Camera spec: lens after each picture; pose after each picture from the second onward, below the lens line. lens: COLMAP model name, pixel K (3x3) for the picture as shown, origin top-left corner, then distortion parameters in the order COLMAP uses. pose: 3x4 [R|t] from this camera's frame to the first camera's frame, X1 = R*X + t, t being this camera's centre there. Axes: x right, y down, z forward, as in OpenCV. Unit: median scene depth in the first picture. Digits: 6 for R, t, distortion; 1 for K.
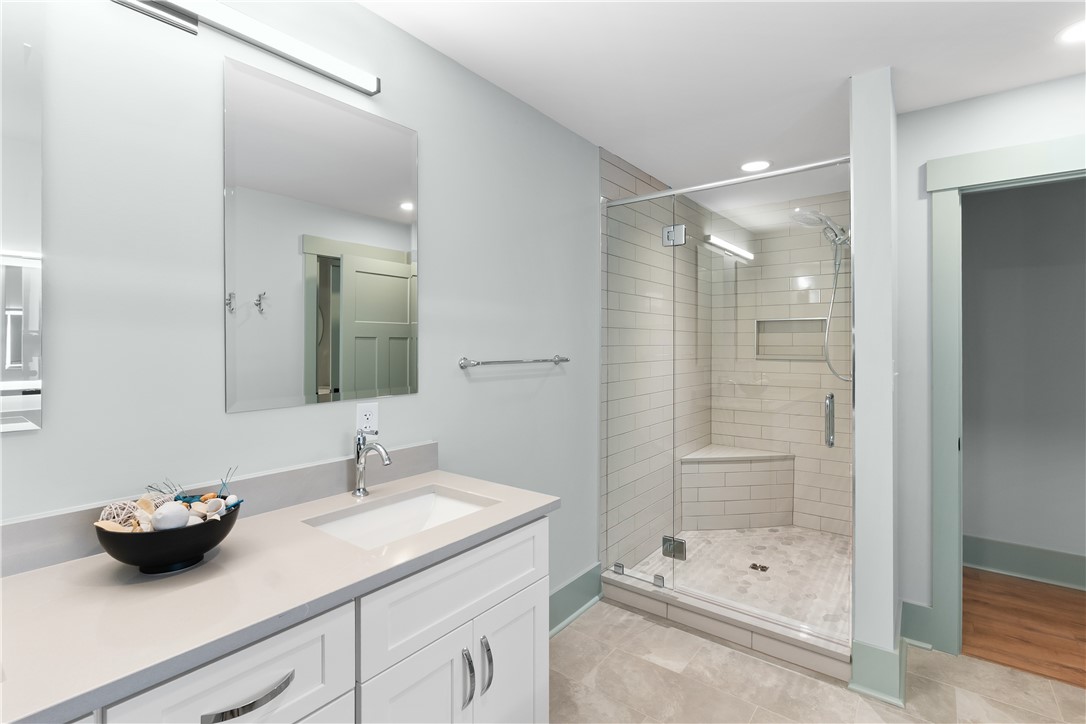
lens RADIAL K [[506.5, 0, 540.0], [0, 506.5, 340.9], [0, 0, 1]] dist [0.012701, 0.000032]
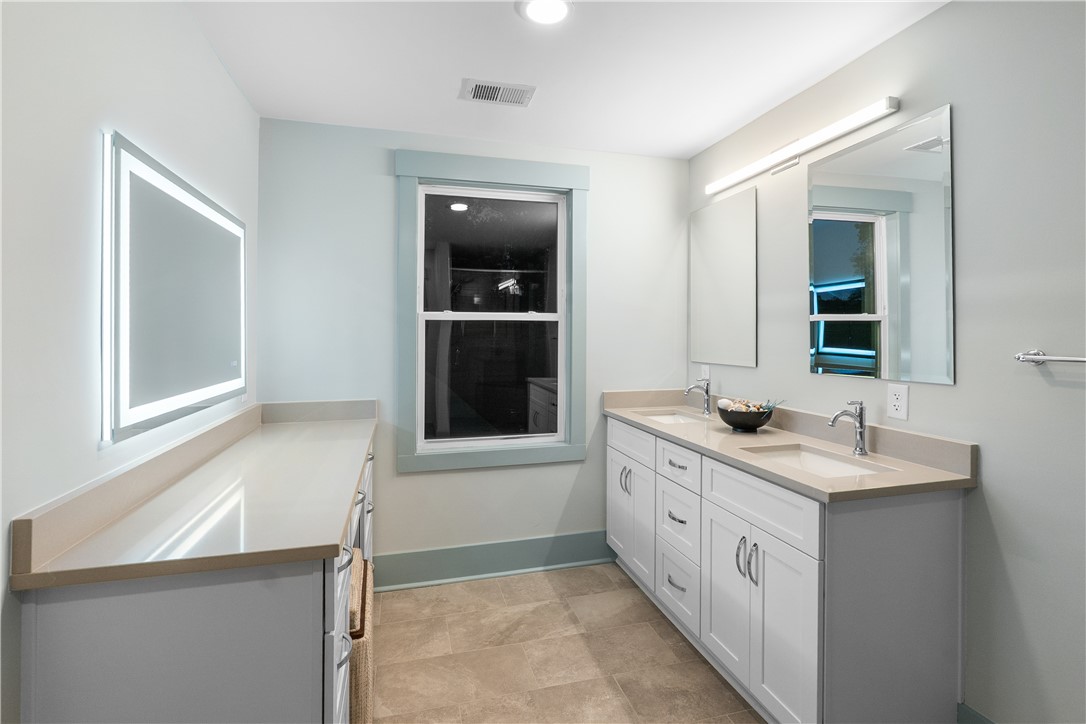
lens RADIAL K [[506.5, 0, 540.0], [0, 506.5, 340.9], [0, 0, 1]] dist [0.012701, 0.000032]
pose [[-0.592825, 0.005319, -0.805314, 1.094853], [-0.001634, 0.999968, 0.007807, 0.020305], [0.805330, 0.005944, -0.592798, 1.095197]]
